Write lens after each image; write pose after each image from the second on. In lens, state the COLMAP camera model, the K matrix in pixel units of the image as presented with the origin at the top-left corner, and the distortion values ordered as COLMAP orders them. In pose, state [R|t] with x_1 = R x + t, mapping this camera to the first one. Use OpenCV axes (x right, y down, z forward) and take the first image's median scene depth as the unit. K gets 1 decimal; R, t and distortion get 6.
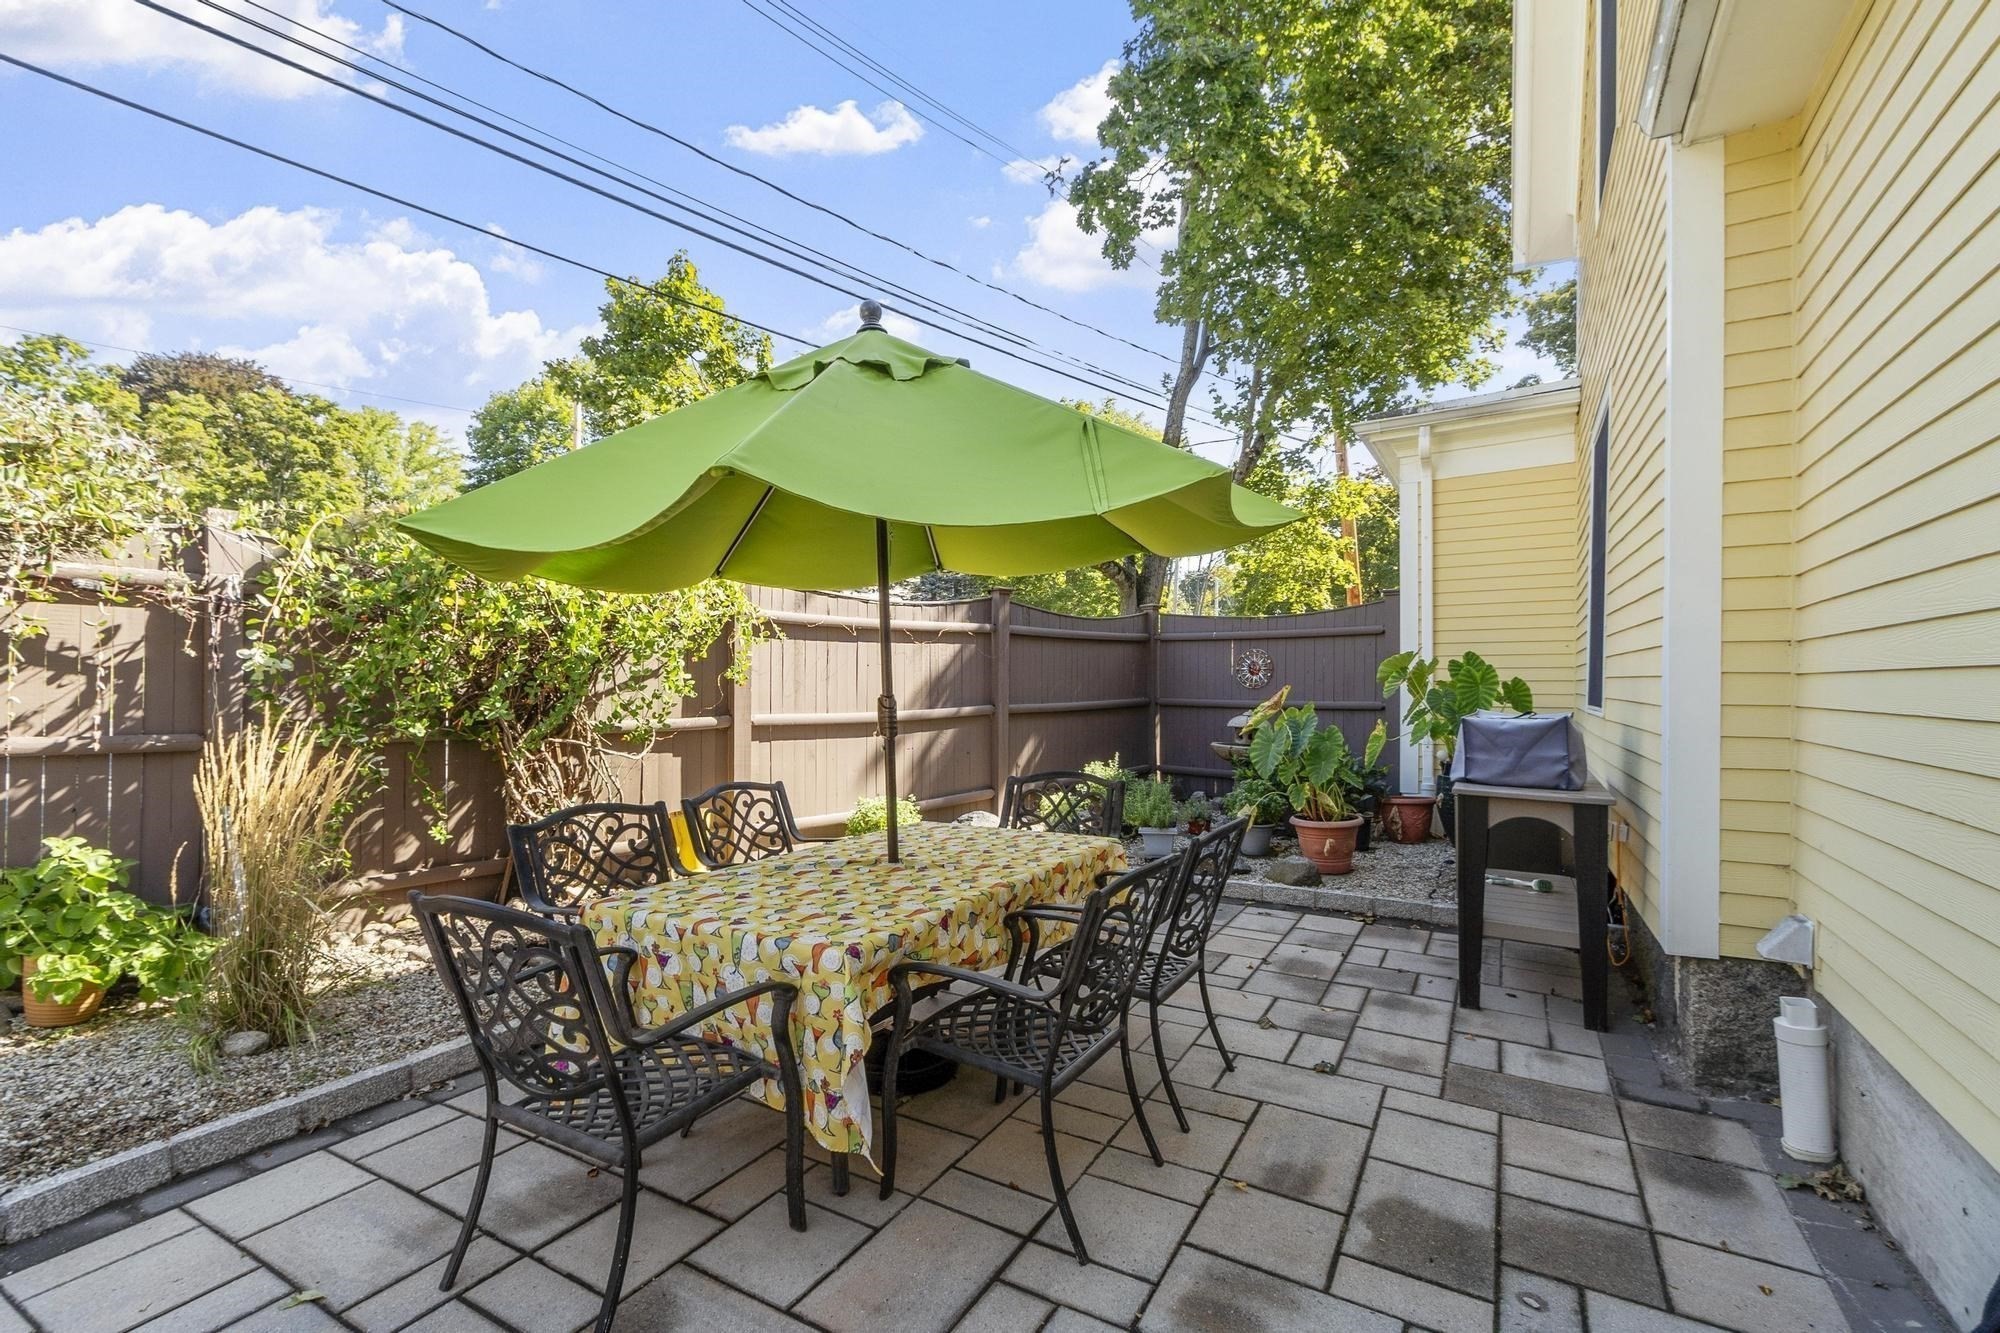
lens RADIAL K [[866.6, 0, 1002.7], [0, 866.6, 676.6], [0, 0, 1]] dist [-0.007230, 0.000299]
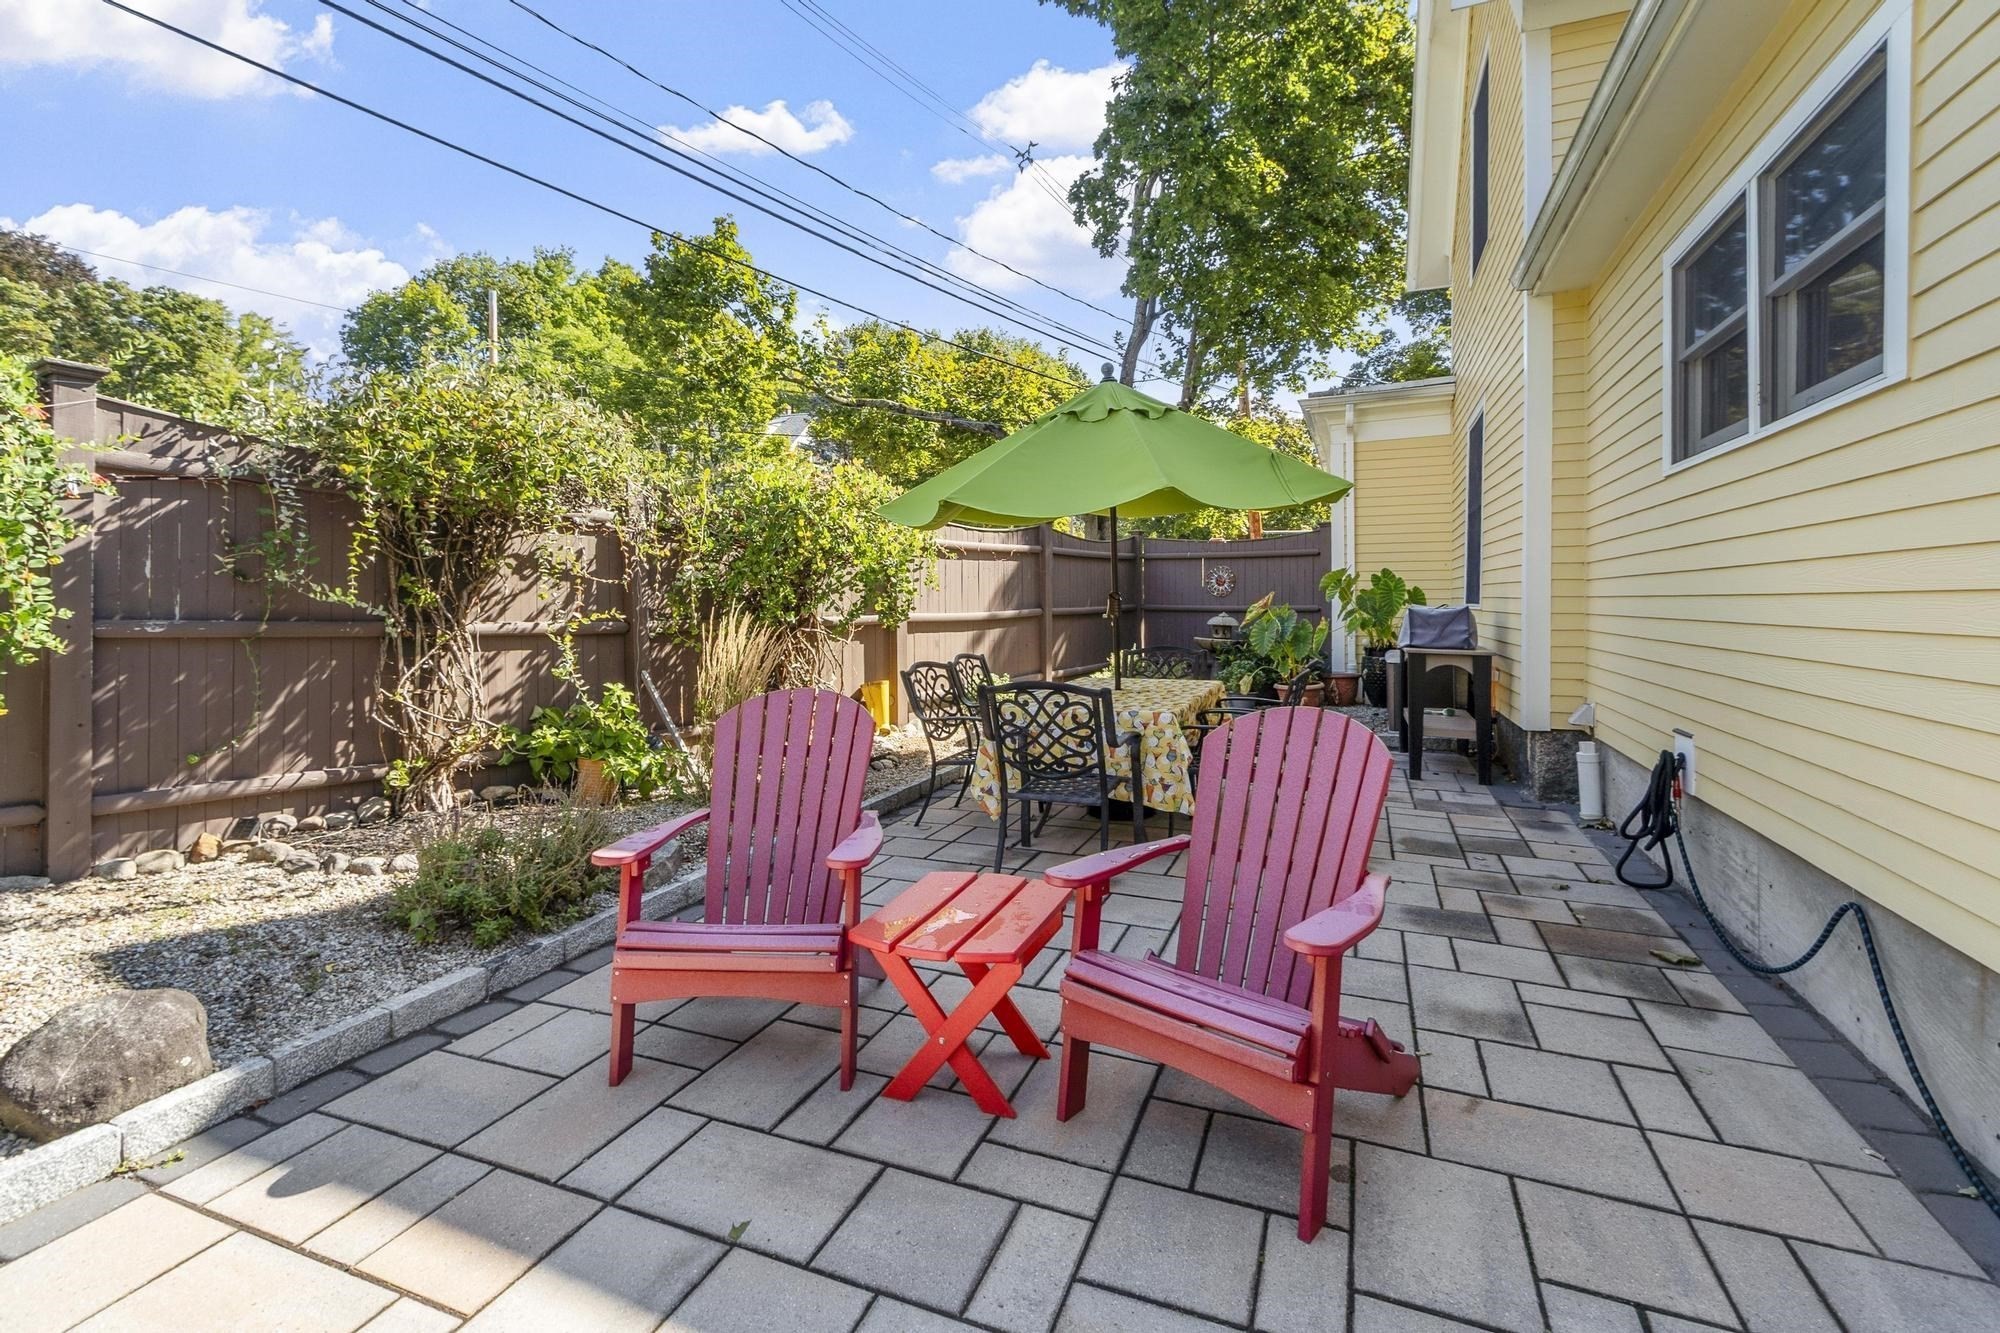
lens RADIAL K [[866.6, 0, 1021.4], [0, 866.6, 598.6], [0, 0, 1]] dist [-0.007230, 0.000299]
pose [[0.987444, -0.003475, 0.157934, -0.245792], [0.002515, 0.999977, 0.006279, 0.009350], [-0.157952, -0.005803, 0.987430, -0.275556]]
